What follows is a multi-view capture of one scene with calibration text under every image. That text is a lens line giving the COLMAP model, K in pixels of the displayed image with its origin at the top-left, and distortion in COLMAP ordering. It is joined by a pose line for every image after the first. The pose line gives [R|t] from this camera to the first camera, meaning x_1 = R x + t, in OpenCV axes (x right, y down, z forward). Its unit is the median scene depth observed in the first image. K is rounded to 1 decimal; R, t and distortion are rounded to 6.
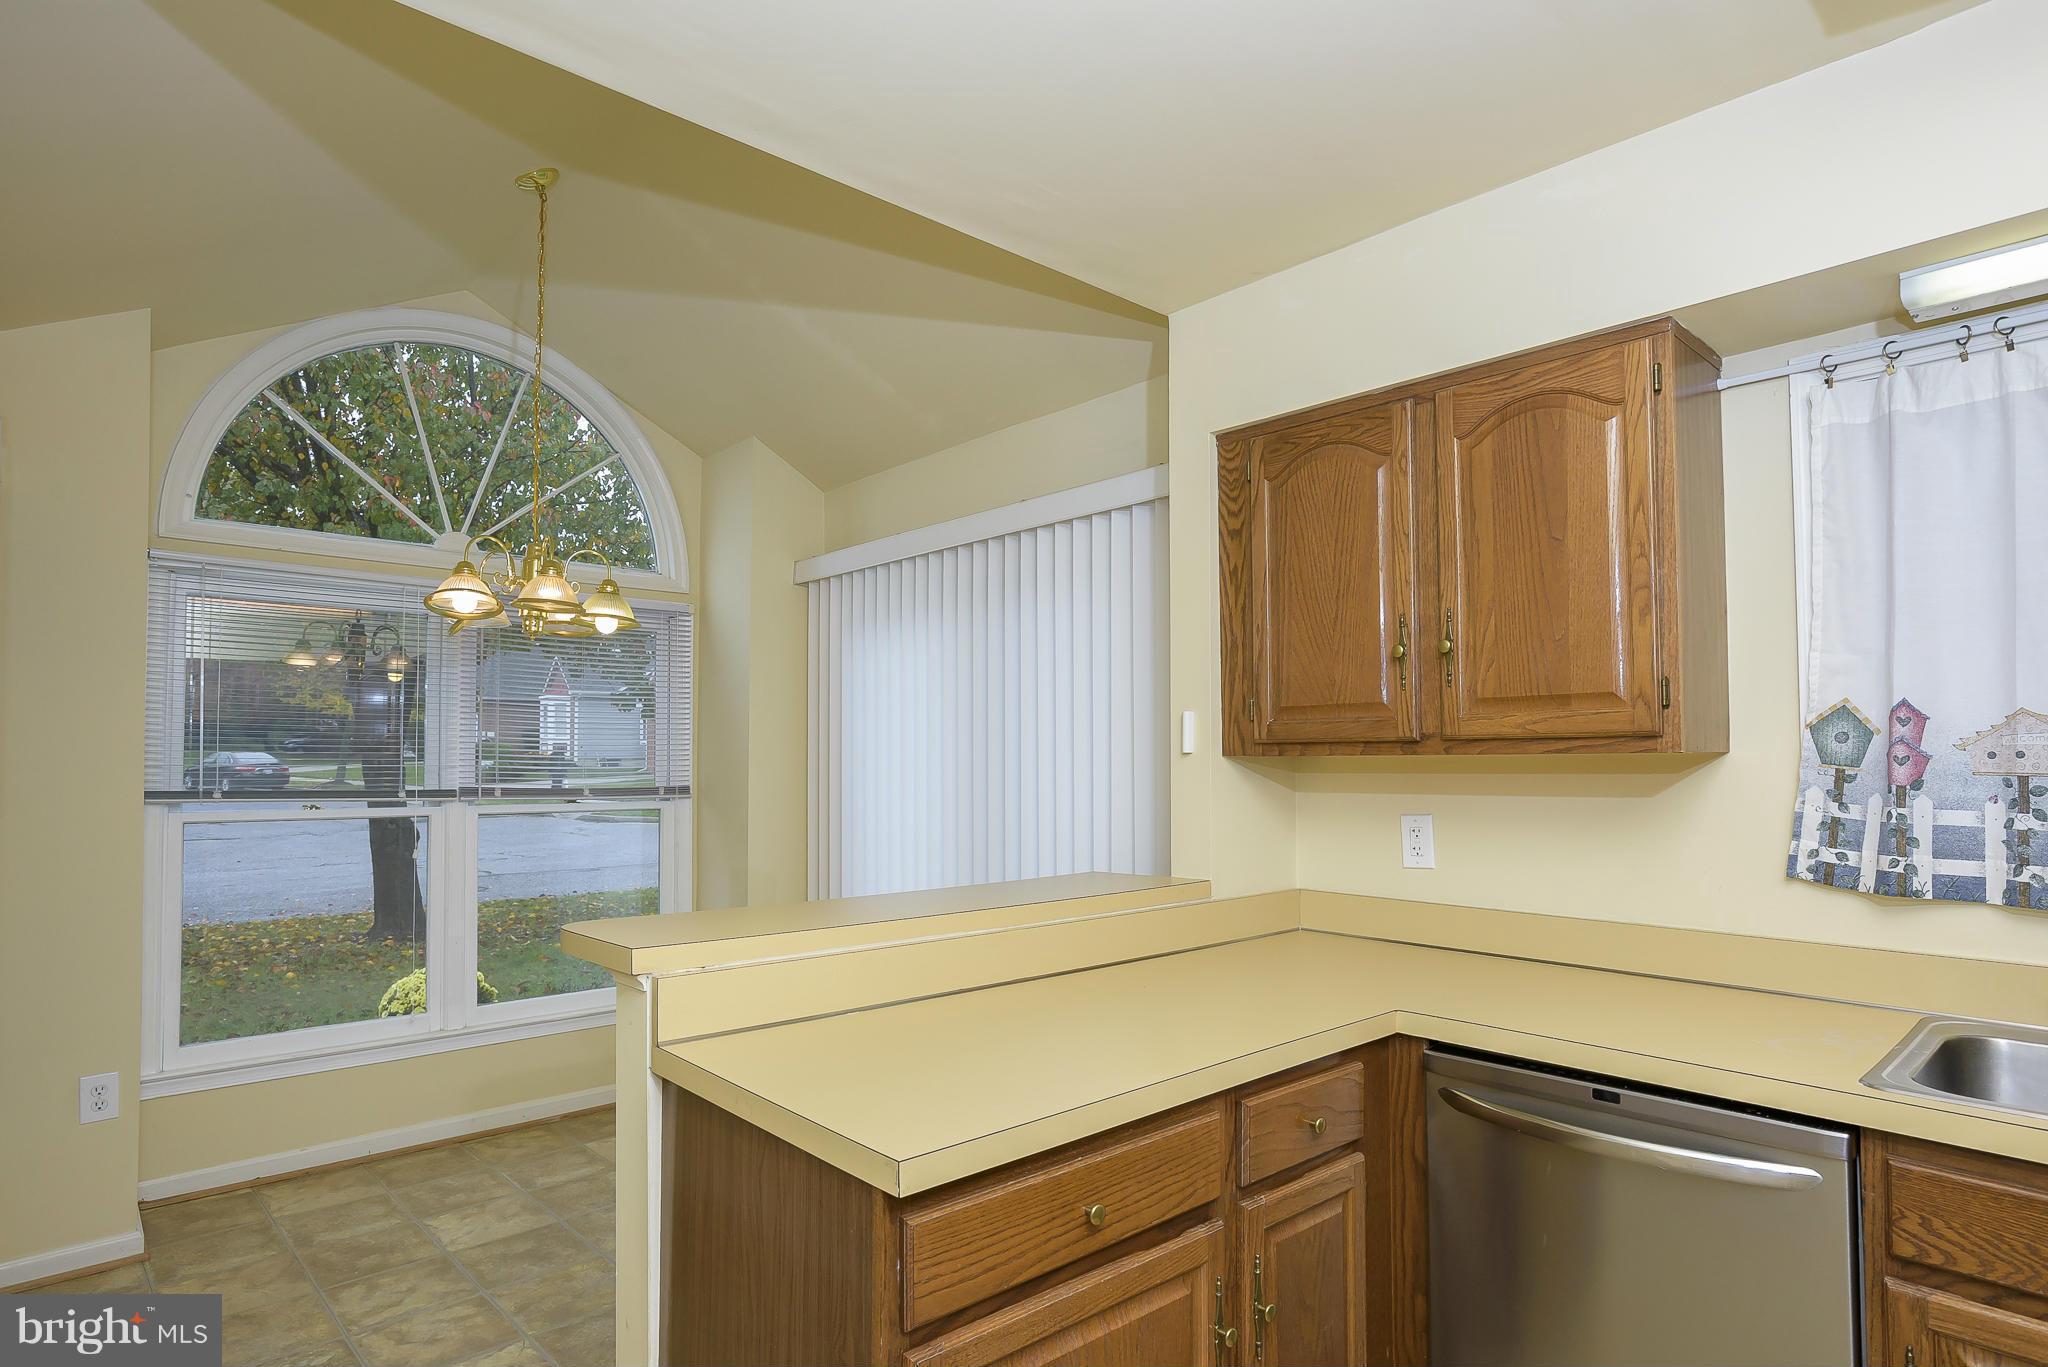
lens RADIAL K [[1144.7, 0, 1057.8], [0, 1144.7, 713.8], [0, 0, 1]] dist [-0.040474, 0.034159]
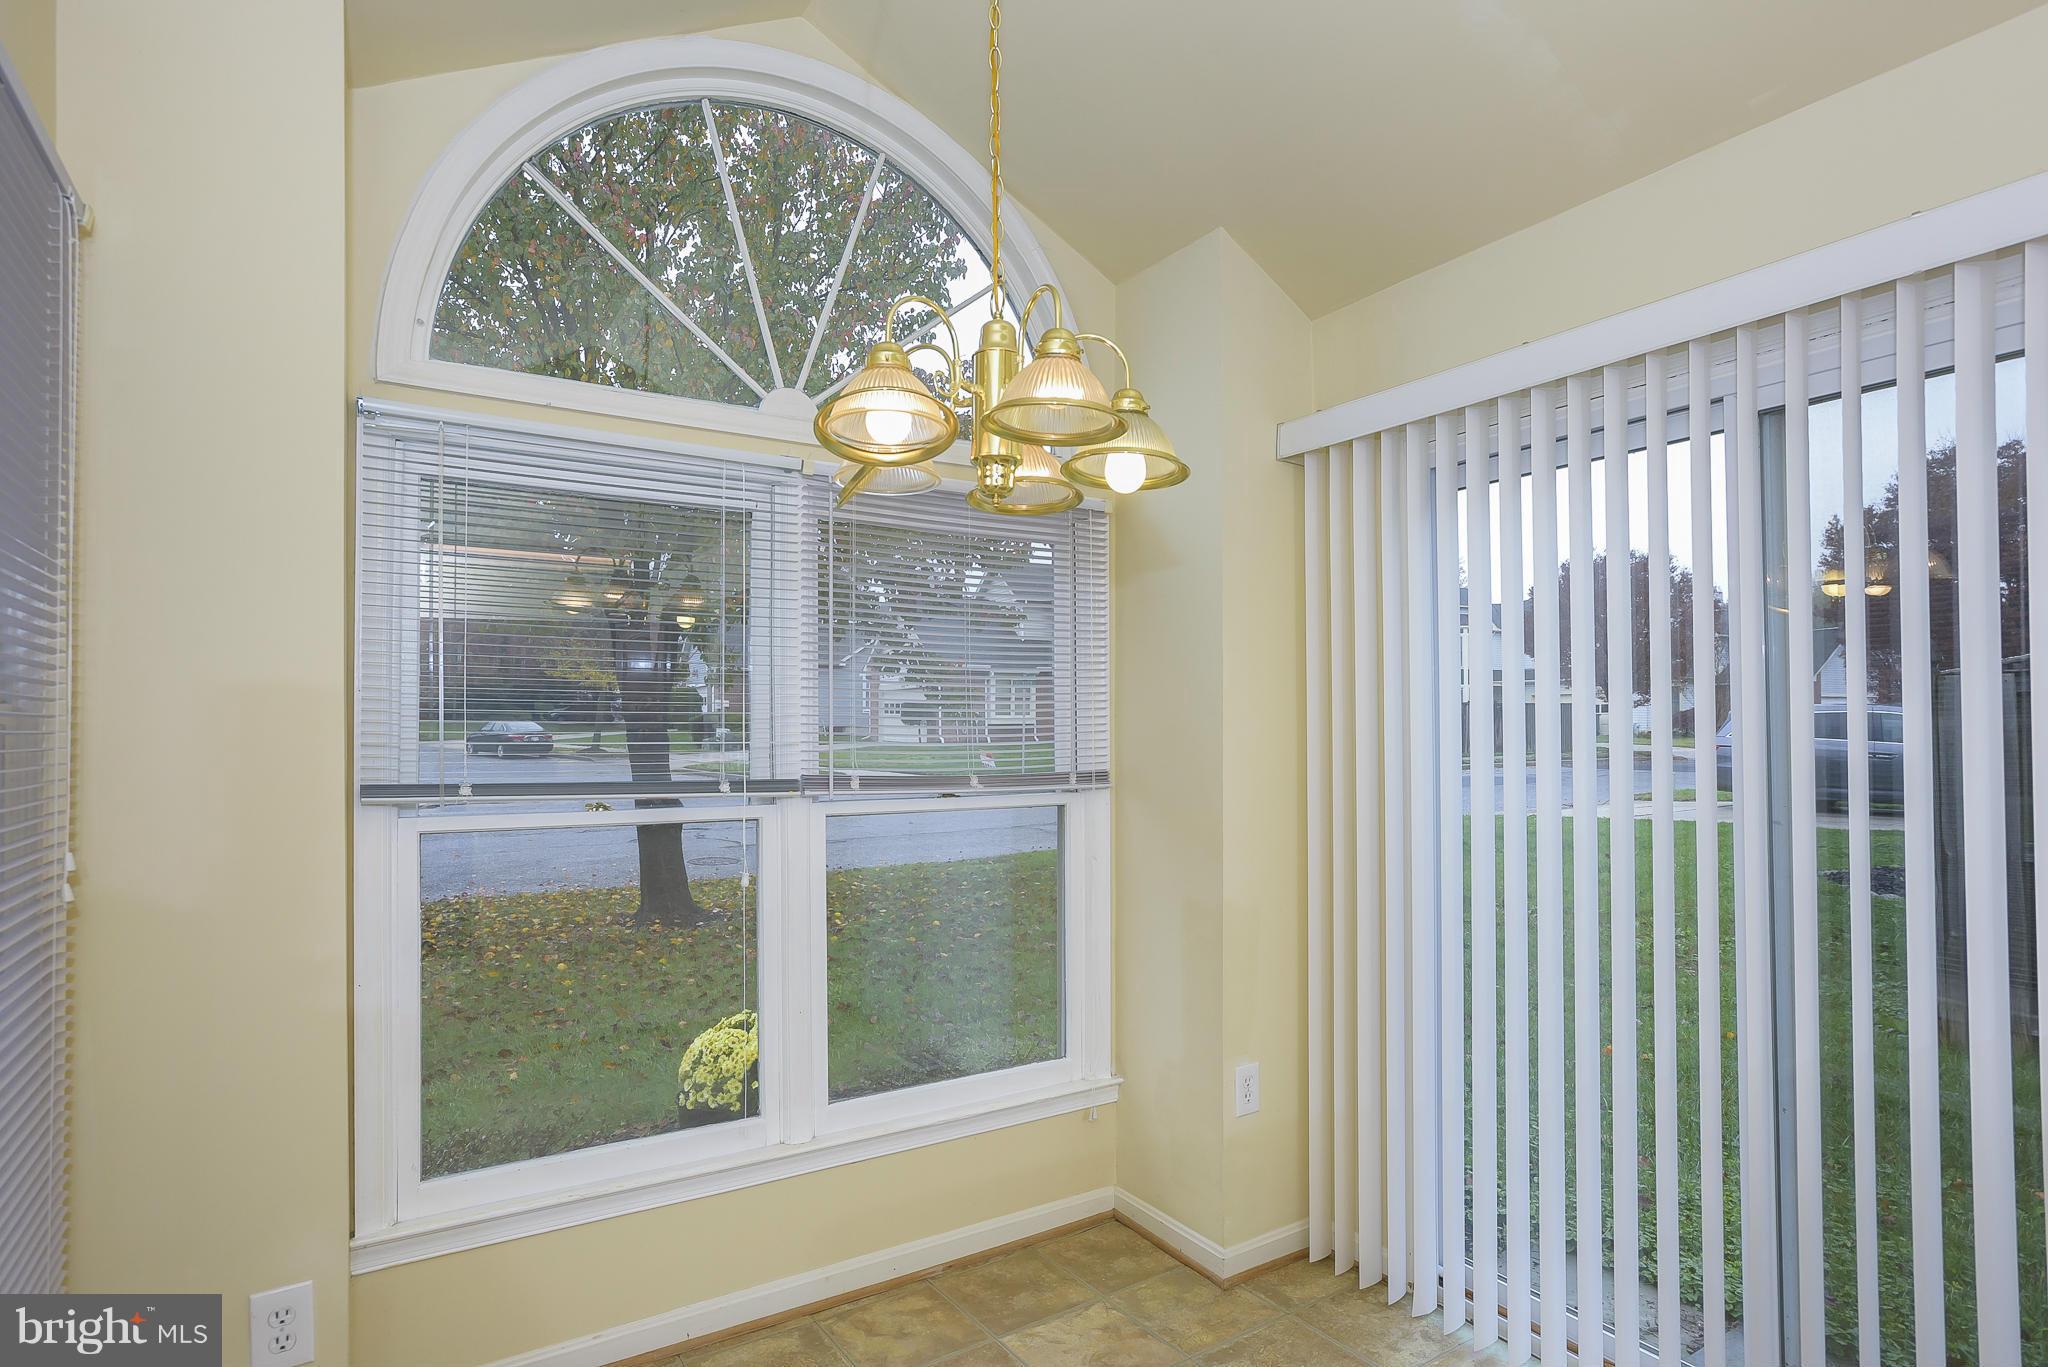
lens RADIAL K [[1062.3, 0, 1027.8], [0, 1062.3, 693.1], [0, 0, 1]] dist [-0.041228, 0.026776]
pose [[0.985179, -0.008108, -0.171340, -0.134742], [0.009678, 0.999918, 0.008331, 0.006224], [0.171259, -0.009865, 0.985177, 0.193007]]
